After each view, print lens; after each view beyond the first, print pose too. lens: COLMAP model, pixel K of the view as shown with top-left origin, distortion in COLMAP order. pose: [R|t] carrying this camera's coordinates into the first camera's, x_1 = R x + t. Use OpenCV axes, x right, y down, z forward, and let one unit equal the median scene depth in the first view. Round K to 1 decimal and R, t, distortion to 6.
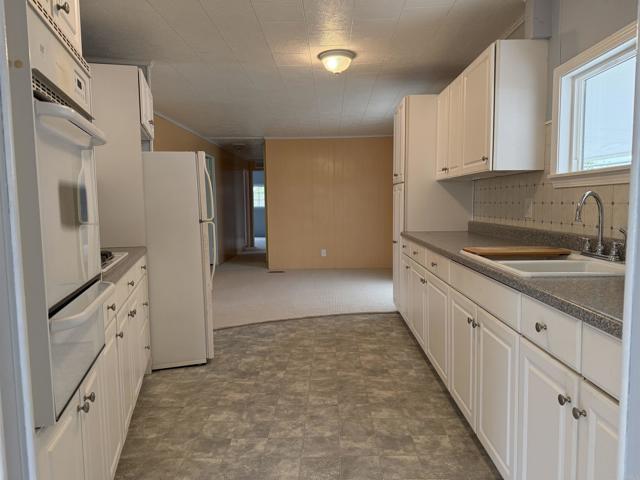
lens RADIAL K [[450.1, 0, 318.3], [0, 450.1, 241.8], [0, 0, 1]] dist [0.054115, -0.065631]
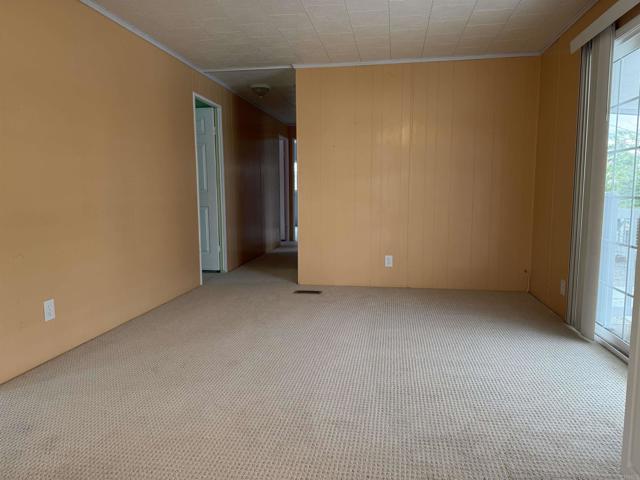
lens RADIAL K [[450.1, 0, 320.5], [0, 450.1, 240.3], [0, 0, 1]] dist [0.054115, -0.065631]
pose [[0.990839, 0.024698, -0.132771, 0.001090], [-0.021242, 0.999399, 0.027385, -0.013798], [0.133368, -0.024314, 0.990768, 0.335515]]
